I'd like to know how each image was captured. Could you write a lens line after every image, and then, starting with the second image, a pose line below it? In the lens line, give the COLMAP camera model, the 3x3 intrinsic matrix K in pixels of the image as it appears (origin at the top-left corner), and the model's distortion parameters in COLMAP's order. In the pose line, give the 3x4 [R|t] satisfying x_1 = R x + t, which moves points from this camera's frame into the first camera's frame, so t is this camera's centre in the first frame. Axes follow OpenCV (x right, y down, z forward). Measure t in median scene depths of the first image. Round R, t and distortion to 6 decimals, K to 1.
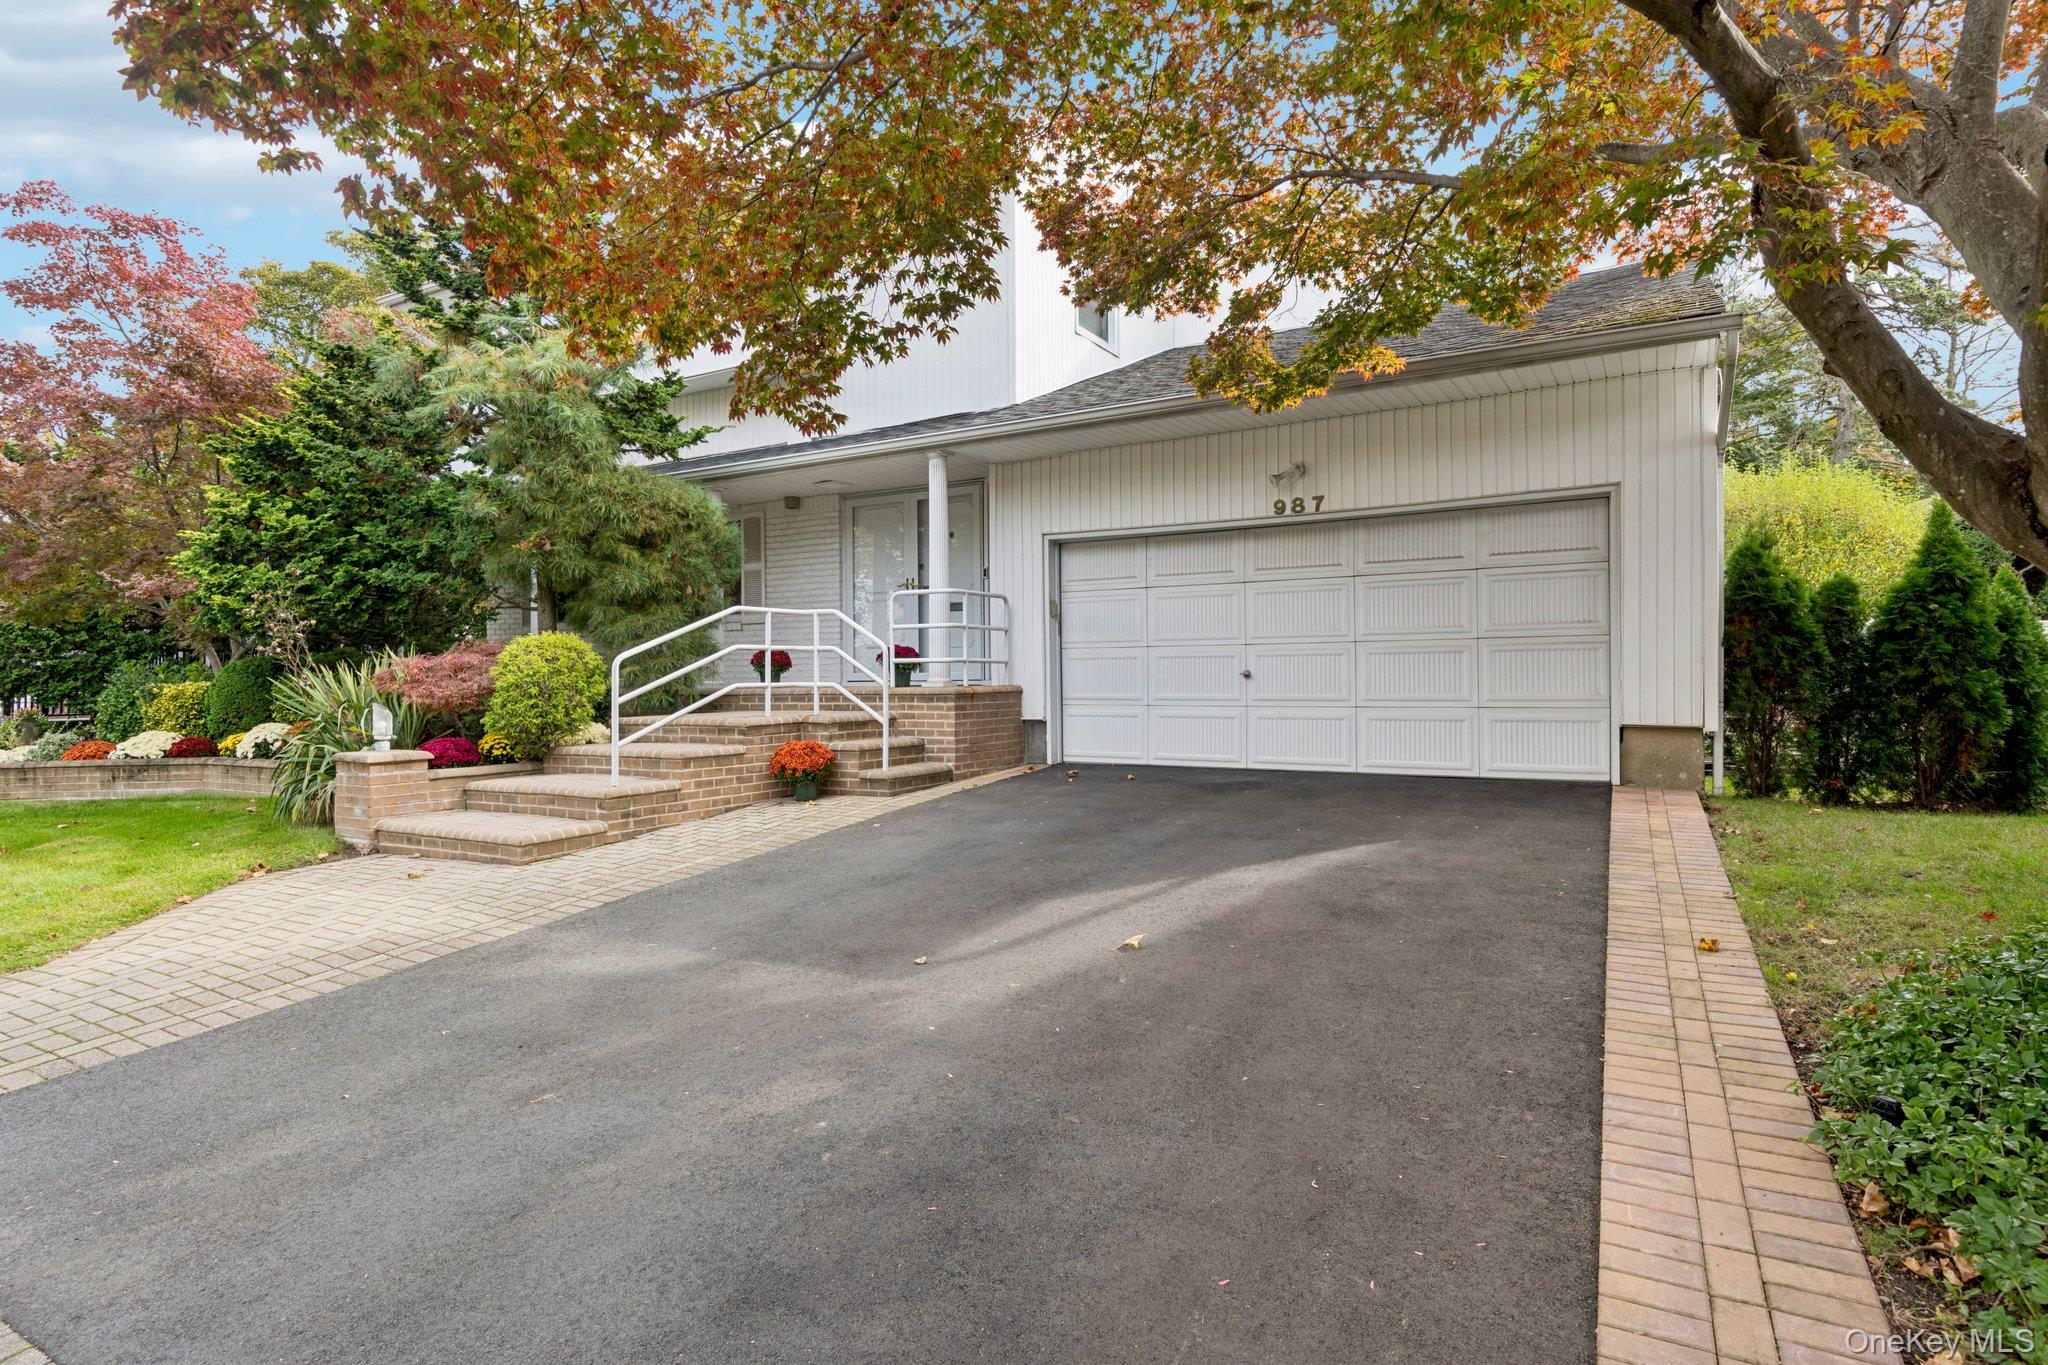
lens RADIAL K [[1075.7, 0, 1019.8], [0, 1075.7, 676.4], [0, 0, 1]] dist [0.033391, -0.001081]
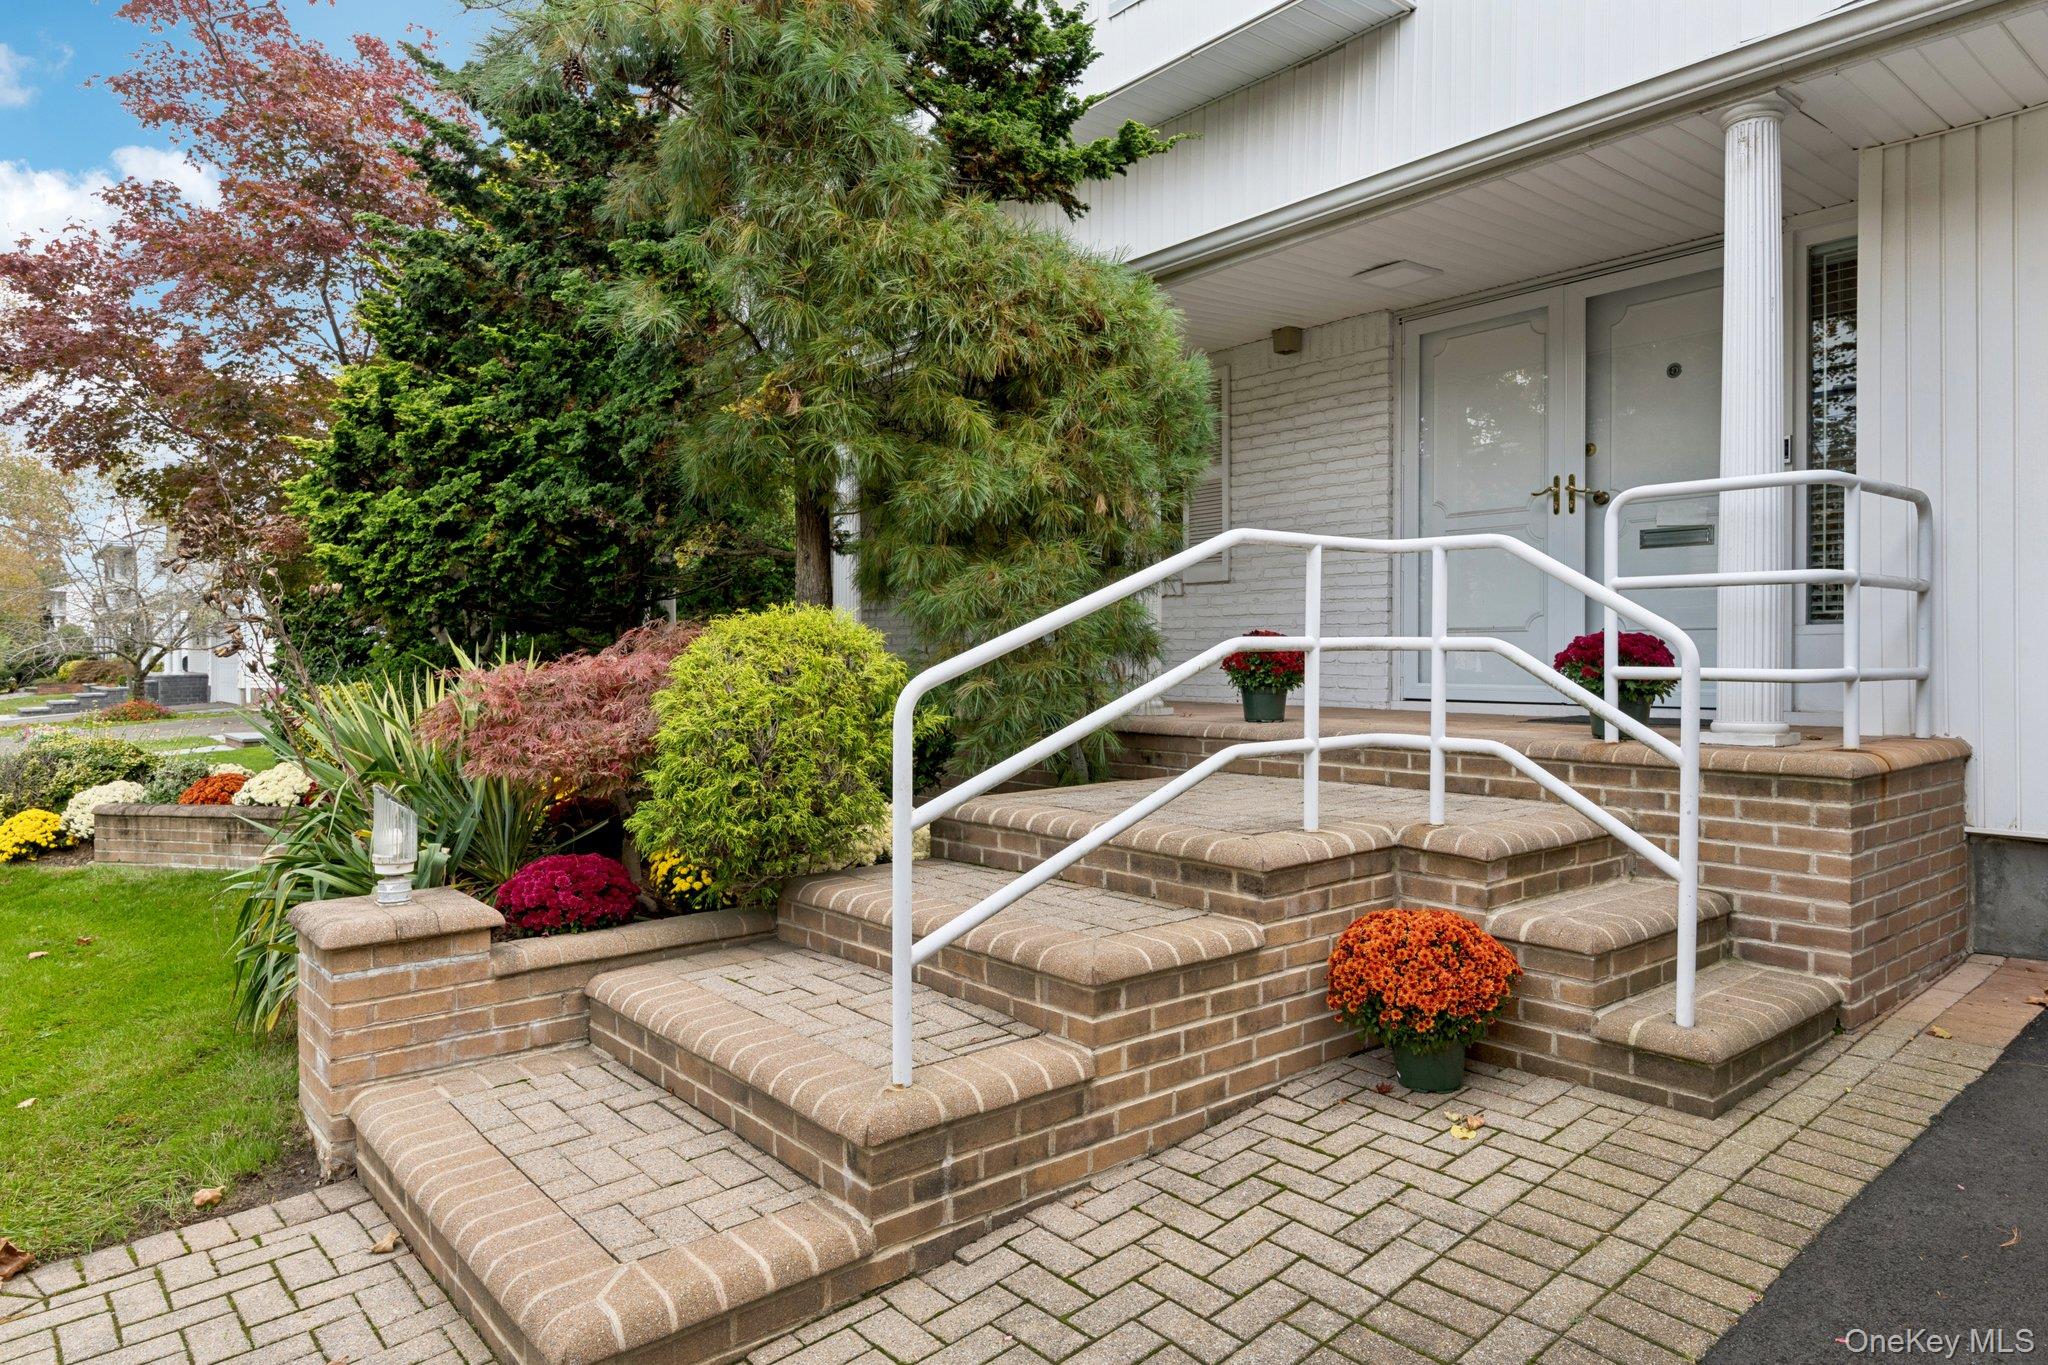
lens RADIAL K [[1245.7, 0, 1030.4], [0, 1245.7, 671.5], [0, 0, 1]] dist [0.033007, -0.001821]
pose [[0.946033, 0.011621, -0.323861, -0.181812], [-0.004674, 0.999742, 0.022222, -0.025427], [0.324036, -0.019509, 0.945844, 0.550435]]
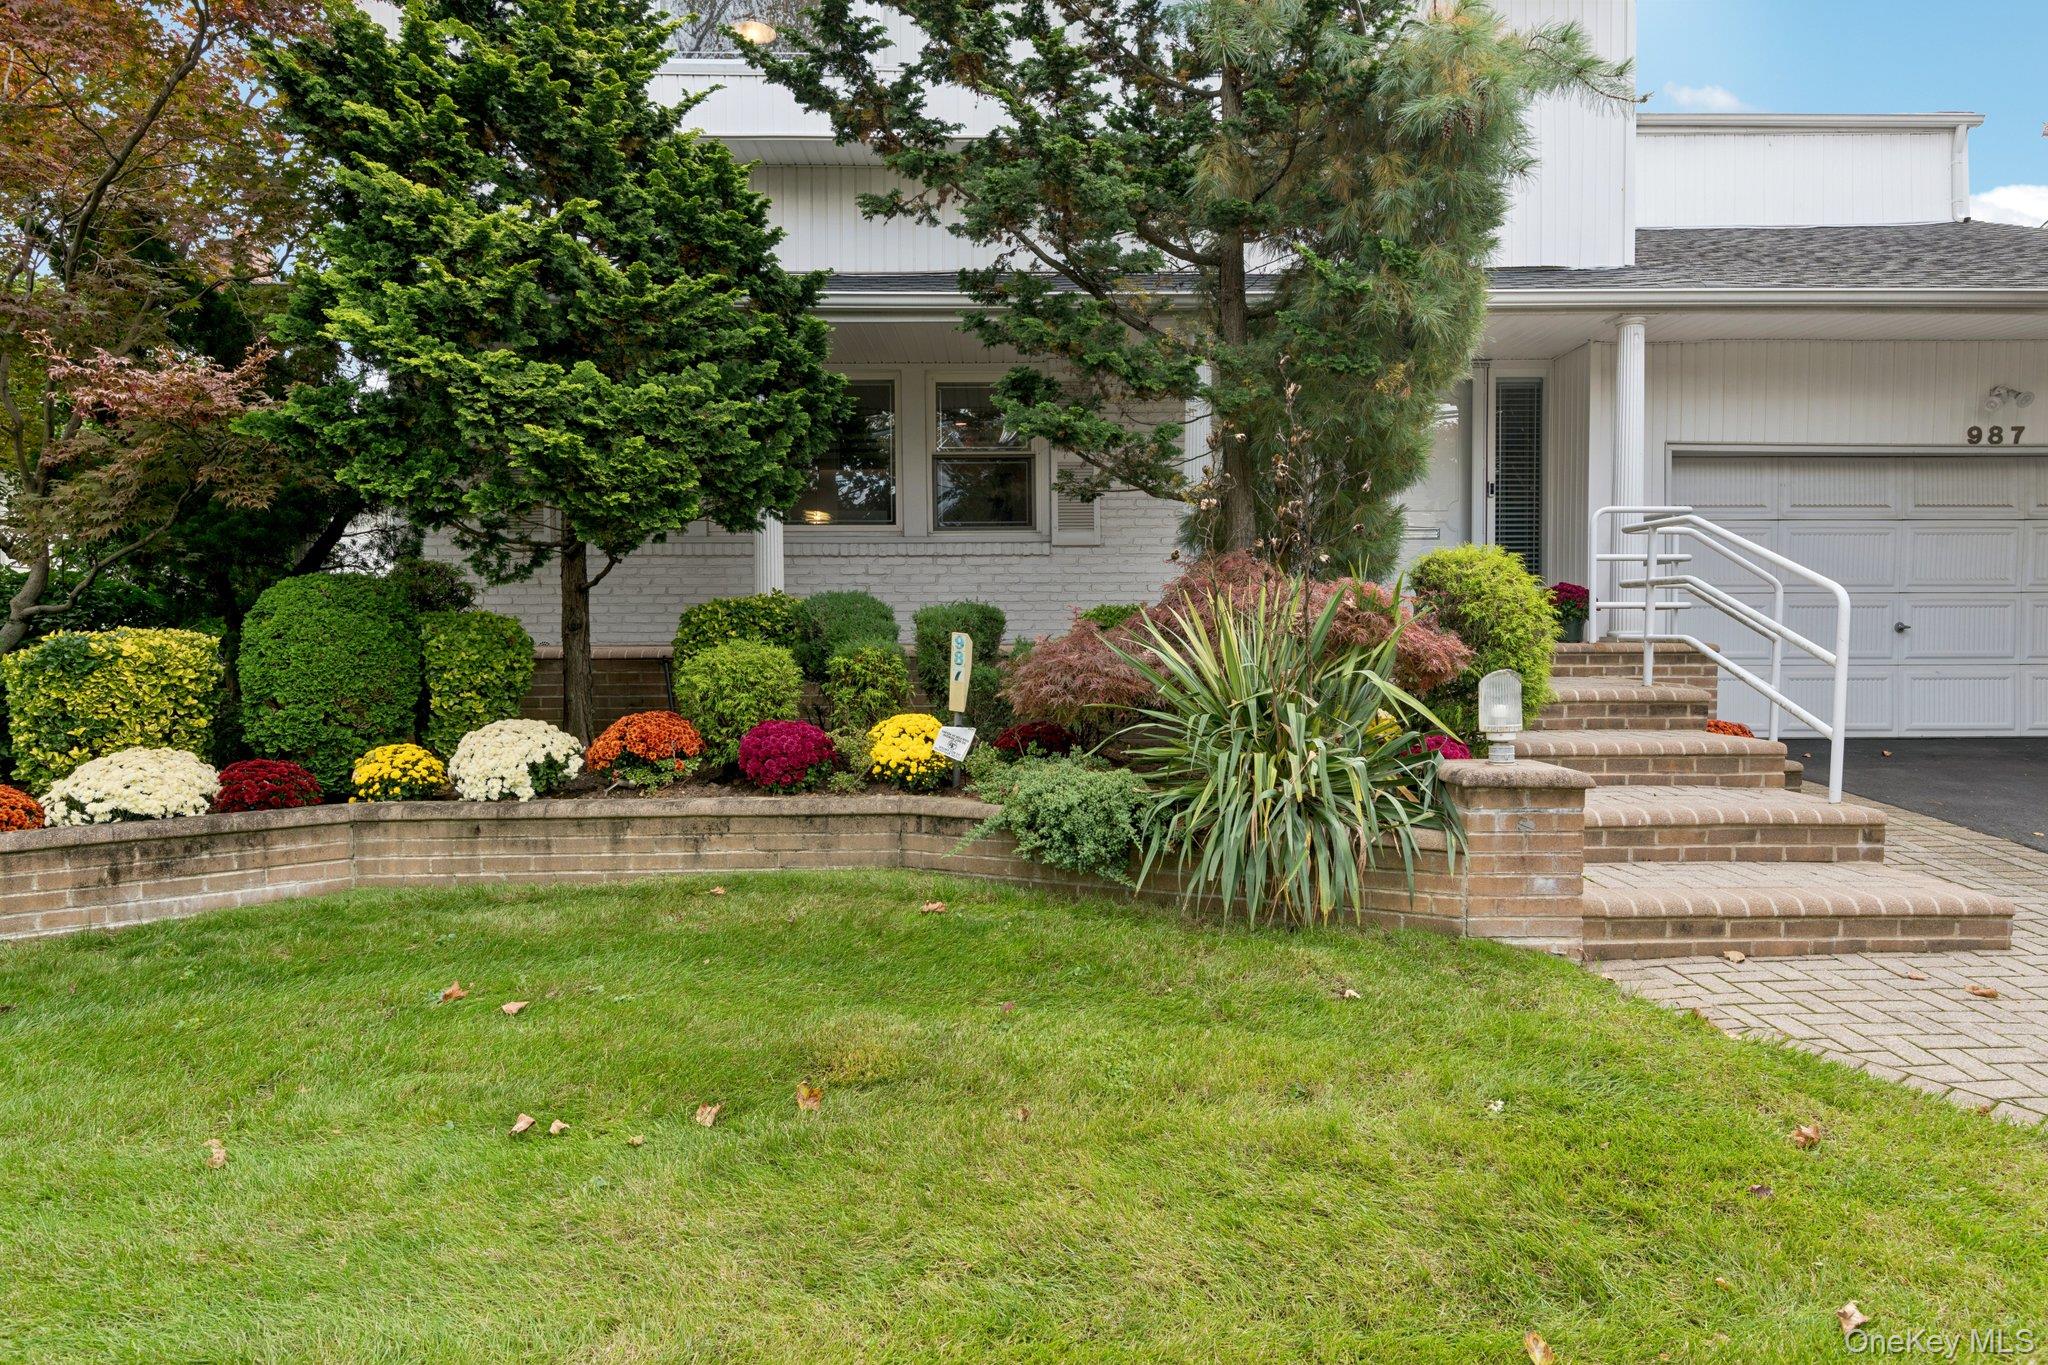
lens RADIAL K [[1245.7, 0, 1028.3], [0, 1245.7, 678.9], [0, 0, 1]] dist [0.033007, -0.001821]
pose [[0.840441, -0.013020, 0.541747, -0.943345], [-0.005138, 0.999475, 0.031992, 0.010231], [-0.541879, -0.029671, 0.839932, 0.545098]]
